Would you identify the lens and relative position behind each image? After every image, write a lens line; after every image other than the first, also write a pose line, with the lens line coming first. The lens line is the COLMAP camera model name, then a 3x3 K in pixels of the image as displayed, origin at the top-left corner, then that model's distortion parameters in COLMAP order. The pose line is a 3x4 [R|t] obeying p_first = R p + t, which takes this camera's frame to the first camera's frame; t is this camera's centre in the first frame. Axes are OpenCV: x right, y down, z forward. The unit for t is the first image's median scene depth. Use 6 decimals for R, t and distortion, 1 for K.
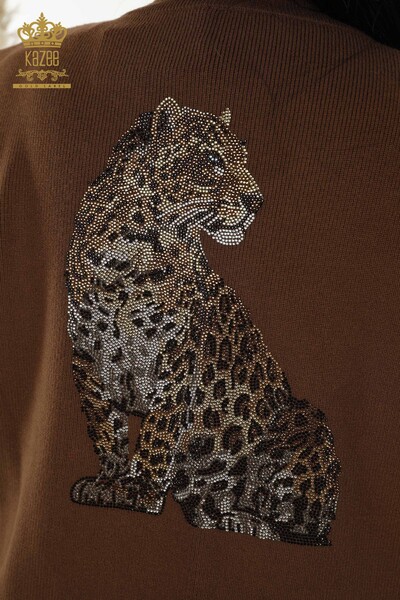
lens RADIAL K [[1213.9, 0, 196.7], [0, 1213.9, 296.5], [0, 0, 1]] dist [0.186137, 0.000000]
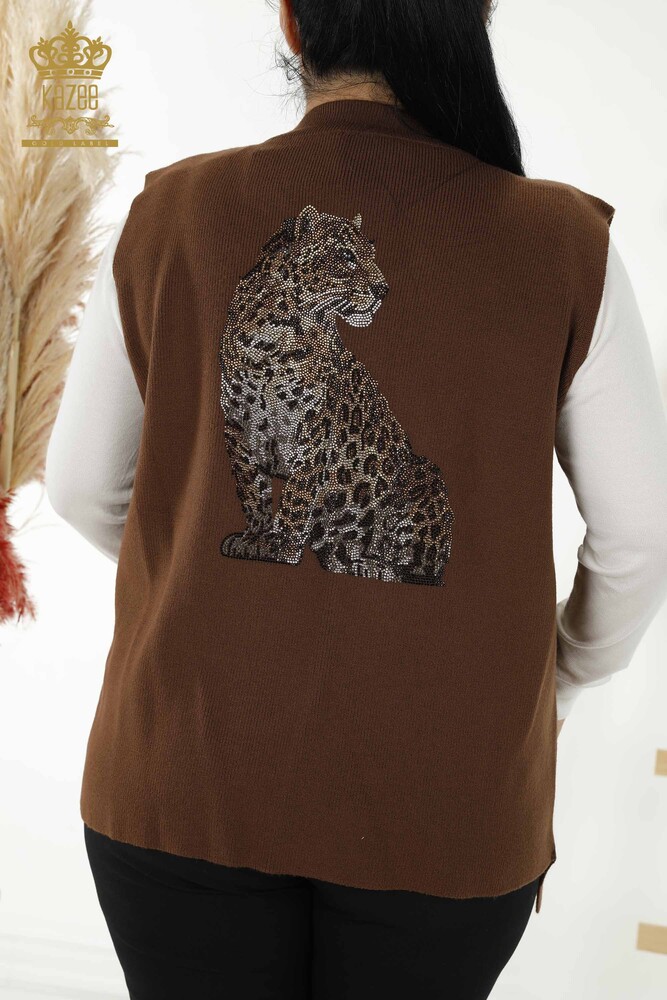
lens RADIAL K [[2023.2, 0, 336.2], [0, 2023.2, 505.3], [0, 0, 1]] dist [0.186137, 0.000000]
pose [[0.999234, 0.004860, 0.038819, -0.071630], [-0.001933, 0.997174, -0.075100, 0.275760], [-0.039075, 0.074967, 0.996420, -0.950383]]
